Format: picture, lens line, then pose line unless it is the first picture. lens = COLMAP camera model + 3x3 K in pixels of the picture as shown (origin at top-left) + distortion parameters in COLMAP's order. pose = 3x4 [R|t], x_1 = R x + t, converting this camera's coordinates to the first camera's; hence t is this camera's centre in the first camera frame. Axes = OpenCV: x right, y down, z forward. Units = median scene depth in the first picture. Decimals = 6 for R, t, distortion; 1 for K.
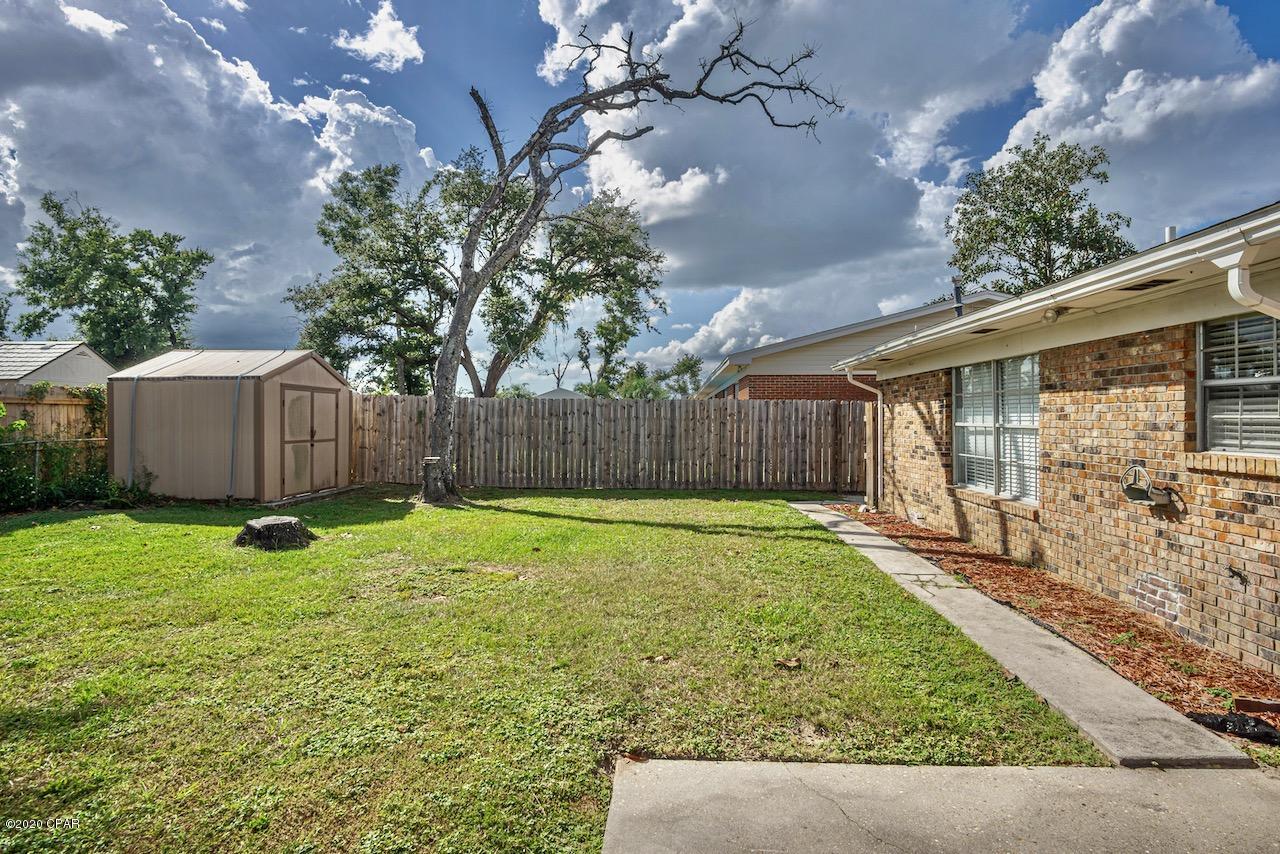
lens RADIAL K [[686.8, 0, 631.1], [0, 686.8, 422.5], [0, 0, 1]] dist [-0.021258, 0.002081]
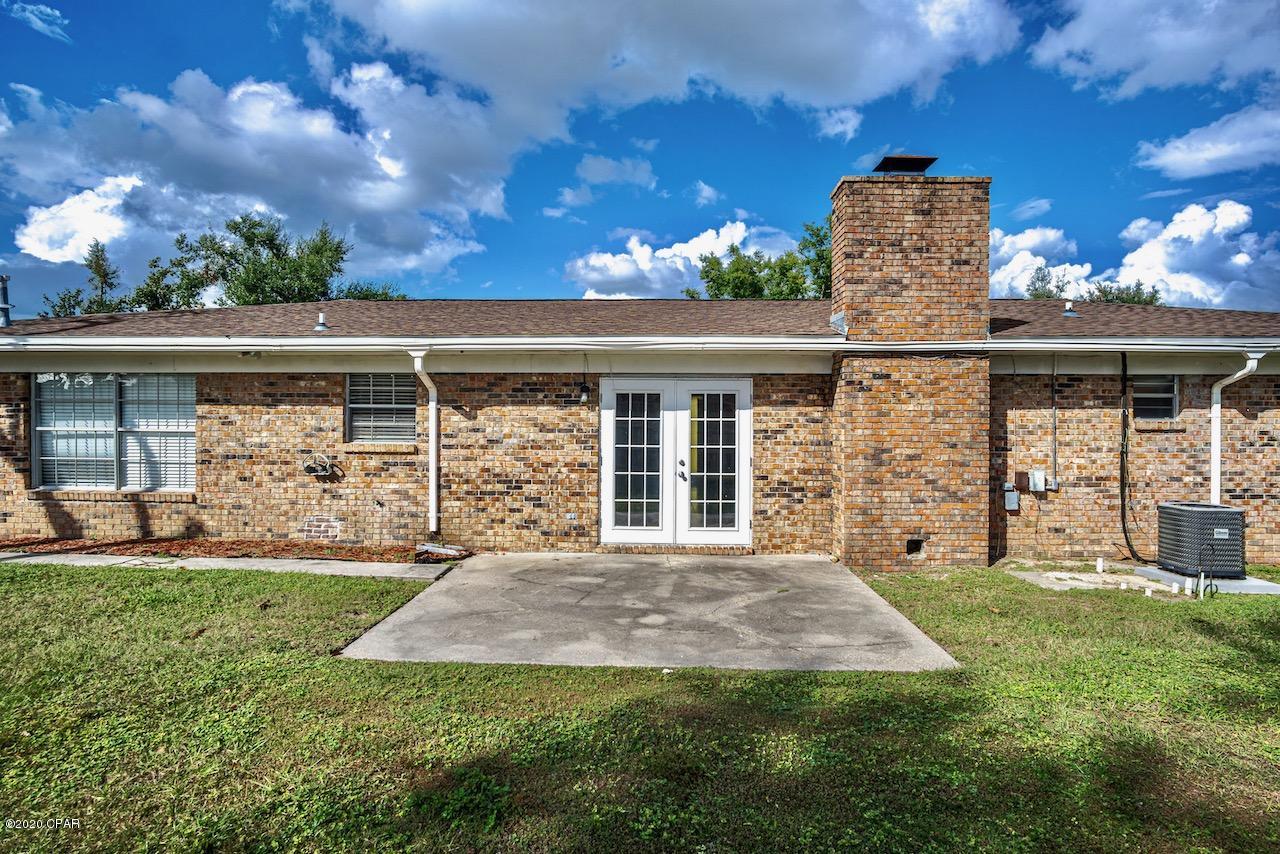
lens RADIAL K [[686.8, 0, 631.1], [0, 686.8, 422.5], [0, 0, 1]] dist [-0.021258, 0.002081]
pose [[-0.031163, 0.004214, 0.999505, -0.812475], [0.000739, 0.999991, -0.004193, -0.002813], [-0.999514, 0.000608, -0.031166, 0.221720]]
